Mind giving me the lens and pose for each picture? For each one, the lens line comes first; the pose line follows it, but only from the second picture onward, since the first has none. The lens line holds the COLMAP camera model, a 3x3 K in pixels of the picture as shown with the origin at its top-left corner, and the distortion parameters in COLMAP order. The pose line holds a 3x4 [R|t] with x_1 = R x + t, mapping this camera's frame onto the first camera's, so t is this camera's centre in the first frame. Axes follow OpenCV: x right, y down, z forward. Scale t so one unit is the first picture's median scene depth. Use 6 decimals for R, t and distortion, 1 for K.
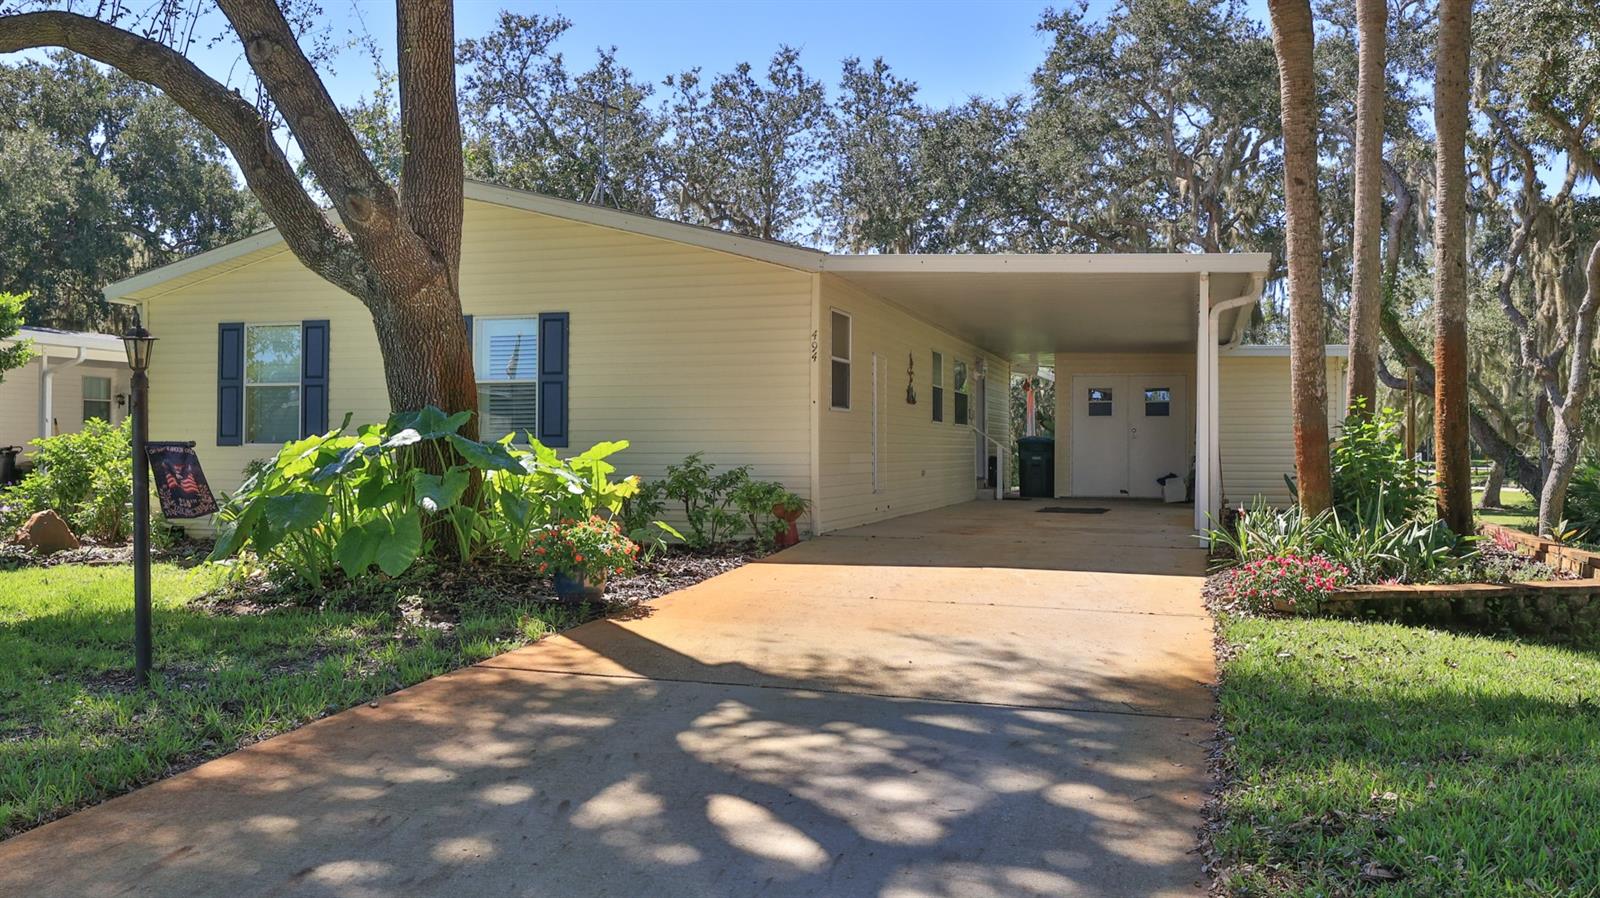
lens RADIAL K [[1280.9, 0, 807.4], [0, 1280.9, 446.0], [0, 0, 1]] dist [-0.007319, 0.005757]
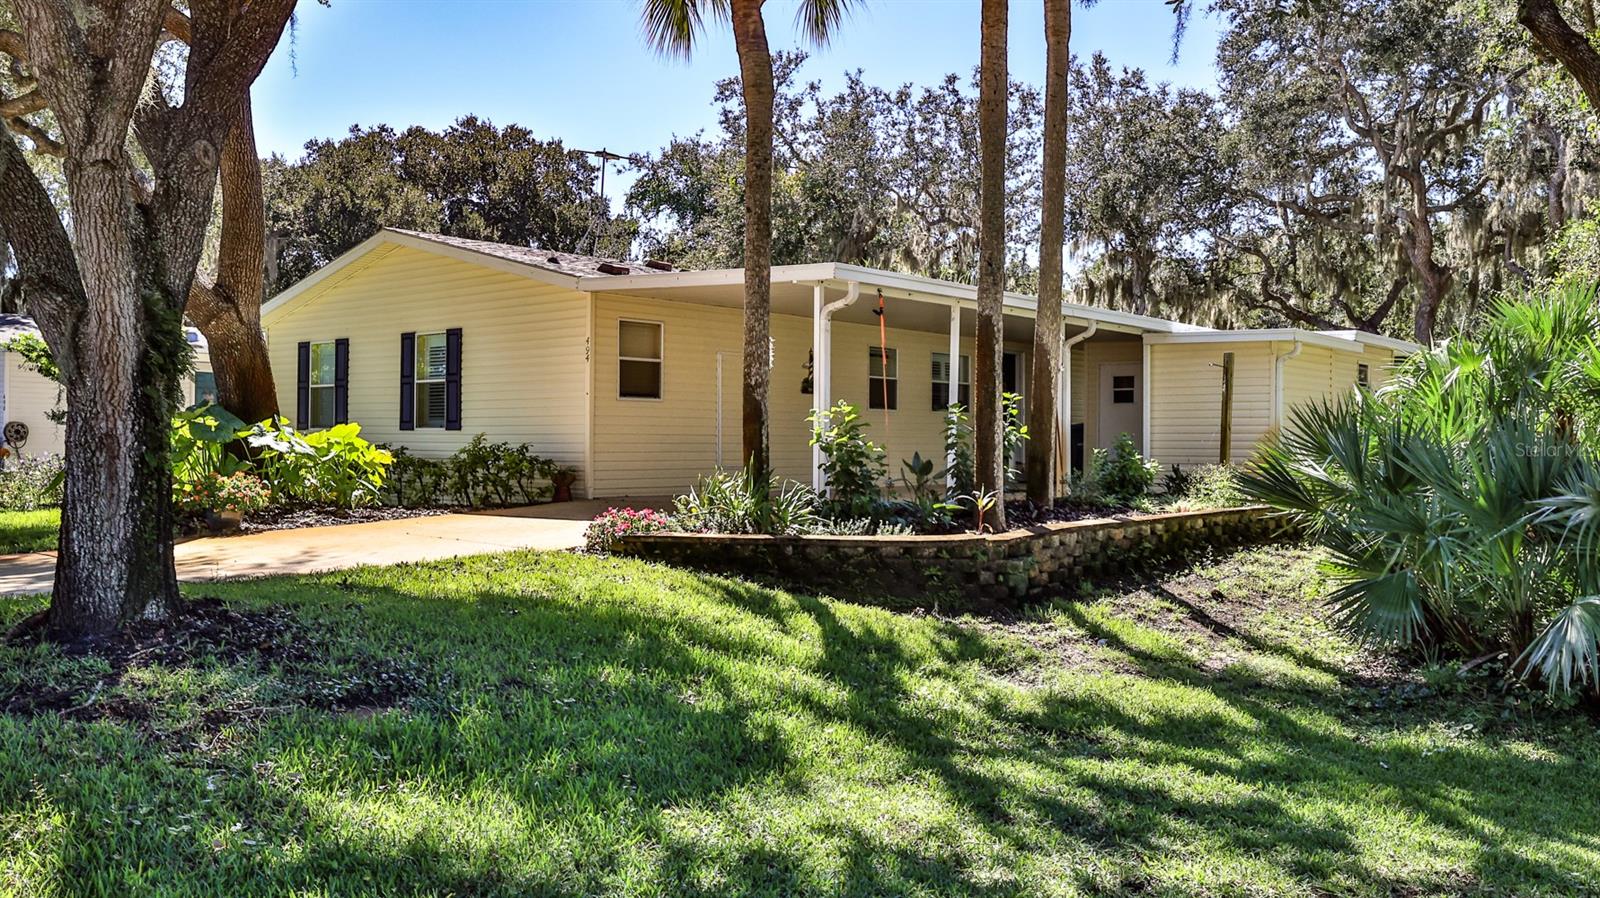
lens RADIAL K [[1280.9, 0, 795.9], [0, 1280.9, 454.0], [0, 0, 1]] dist [-0.007319, 0.005757]
pose [[0.918857, 0.005348, -0.394554, 0.279002], [-0.000897, 0.999934, 0.011464, 0.004117], [0.394589, -0.010180, 0.918801, -0.033201]]
